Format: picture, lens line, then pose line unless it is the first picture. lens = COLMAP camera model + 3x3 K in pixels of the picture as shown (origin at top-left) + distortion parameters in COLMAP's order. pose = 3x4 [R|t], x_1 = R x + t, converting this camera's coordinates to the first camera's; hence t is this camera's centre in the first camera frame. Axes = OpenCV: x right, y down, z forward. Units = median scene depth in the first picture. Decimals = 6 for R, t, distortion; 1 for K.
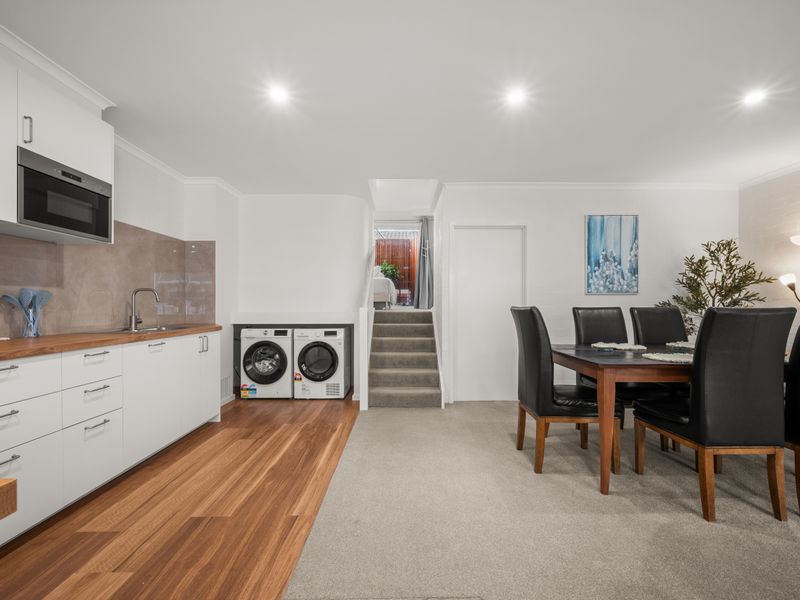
lens RADIAL K [[357.2, 0, 403.3], [0, 357.2, 306.4], [0, 0, 1]] dist [-0.002425, 0.000910]
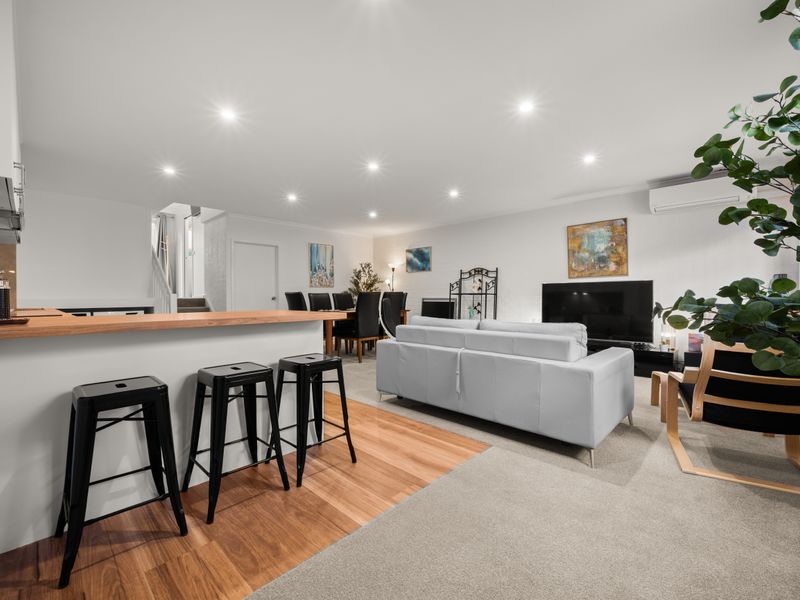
lens RADIAL K [[360.6, 0, 401.1], [0, 360.6, 294.4], [0, 0, 1]] dist [-0.003371, -0.000560]
pose [[0.696180, 0.000037, 0.717867, -0.499676], [0.009755, 0.999907, -0.009512, 0.027849], [-0.717801, 0.013625, 0.696115, -0.631186]]
